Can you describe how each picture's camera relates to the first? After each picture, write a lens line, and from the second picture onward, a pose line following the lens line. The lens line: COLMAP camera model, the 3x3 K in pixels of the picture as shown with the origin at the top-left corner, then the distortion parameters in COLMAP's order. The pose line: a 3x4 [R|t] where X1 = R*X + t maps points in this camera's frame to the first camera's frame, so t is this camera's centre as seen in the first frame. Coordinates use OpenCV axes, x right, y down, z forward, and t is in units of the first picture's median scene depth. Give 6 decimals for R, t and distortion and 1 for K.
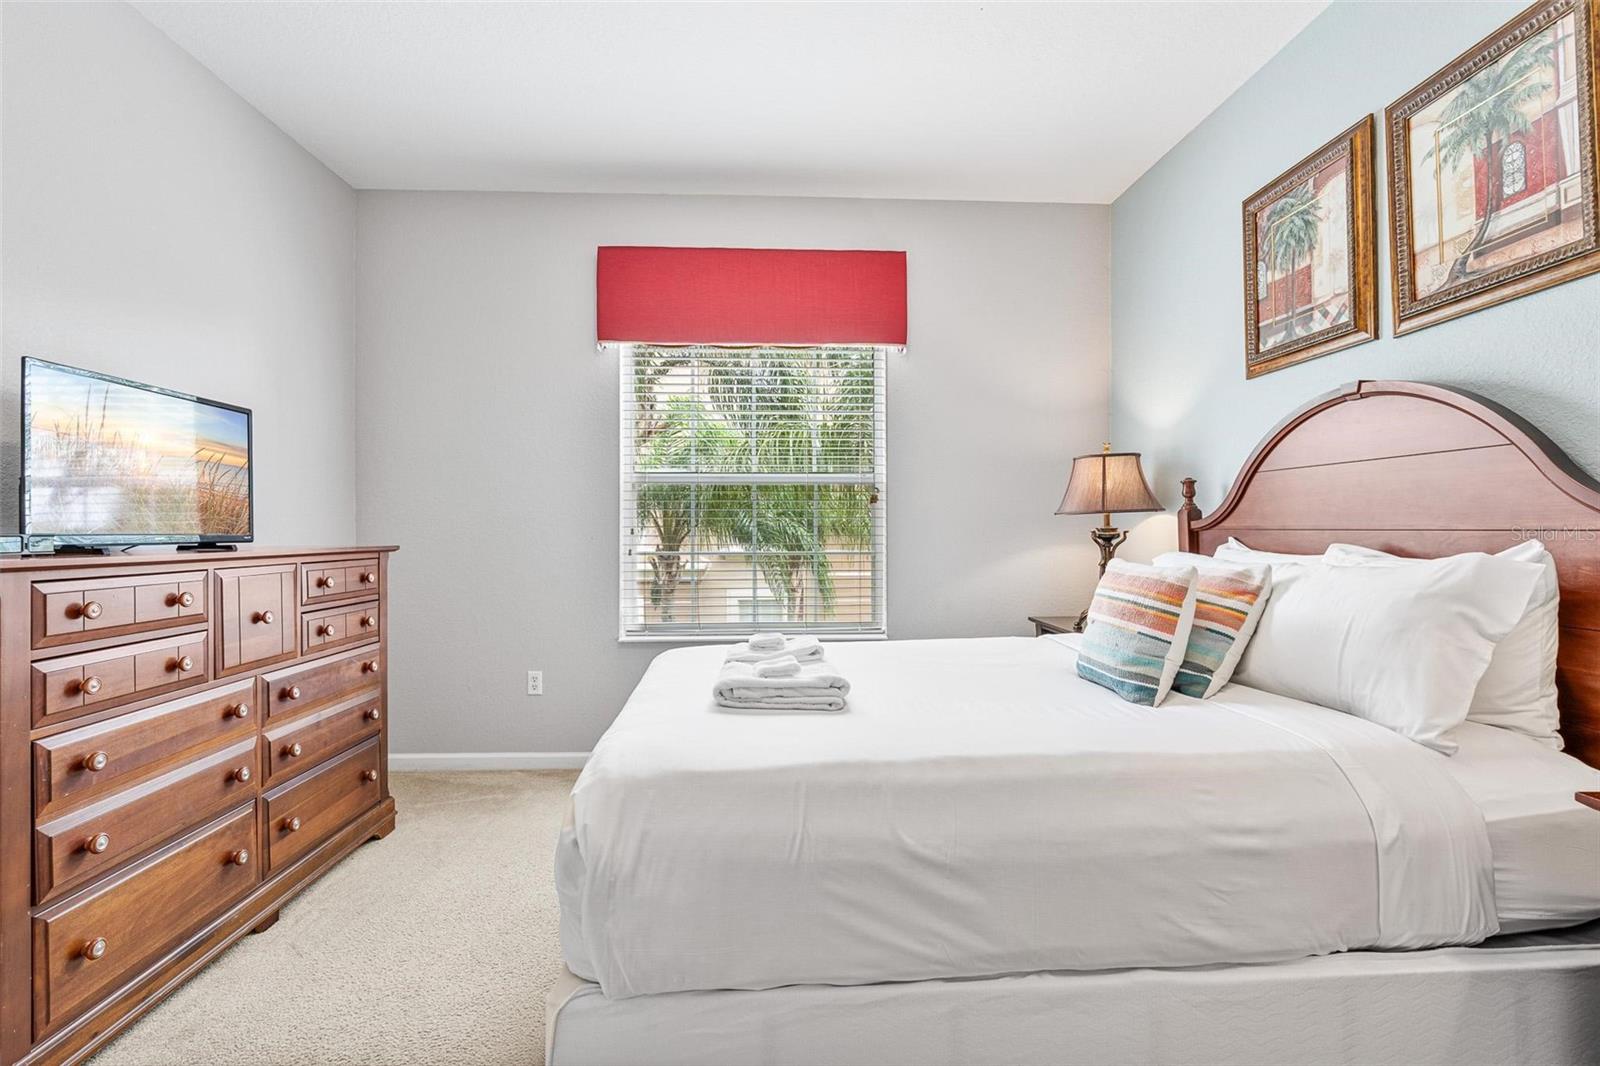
lens RADIAL K [[718.3, 0, 798.8], [0, 718.3, 524.0], [0, 0, 1]] dist [-0.009299, 0.003684]
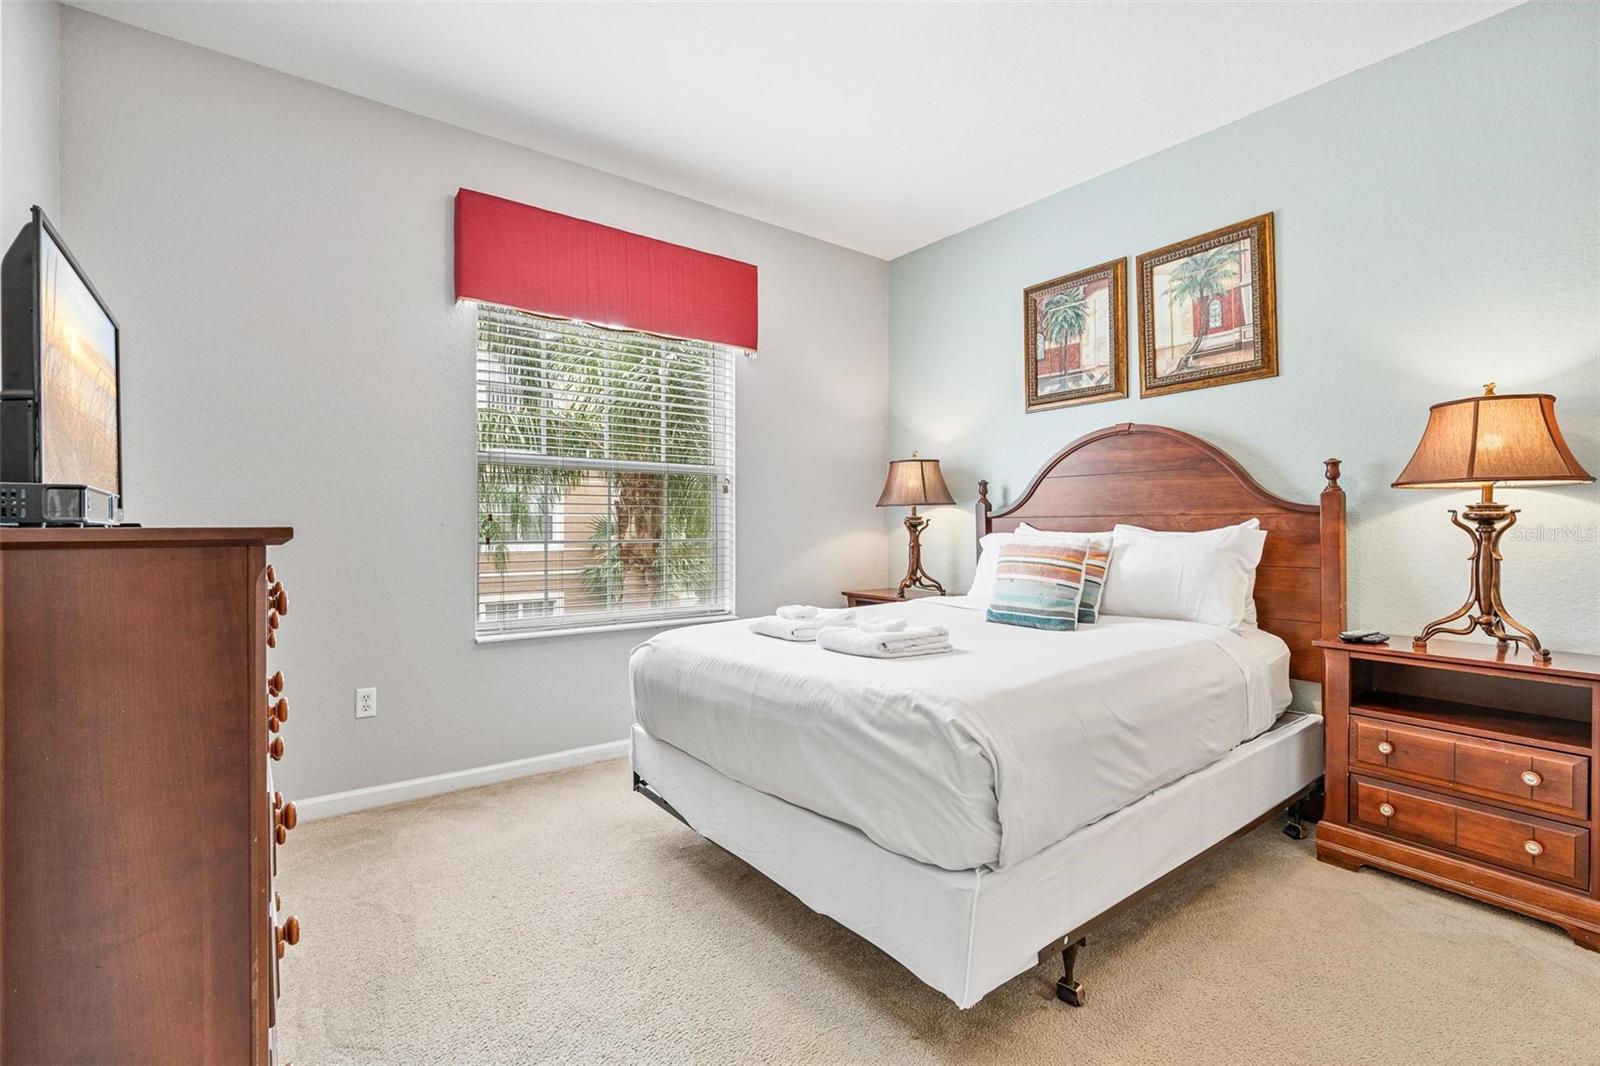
lens RADIAL K [[718.3, 0, 792.3], [0, 718.3, 526.0], [0, 0, 1]] dist [-0.009299, 0.003684]
pose [[0.823250, 0.002358, 0.567675, -0.656038], [-0.003861, 0.999992, 0.001445, 0.027726], [-0.567667, -0.003382, 0.823252, 0.088651]]
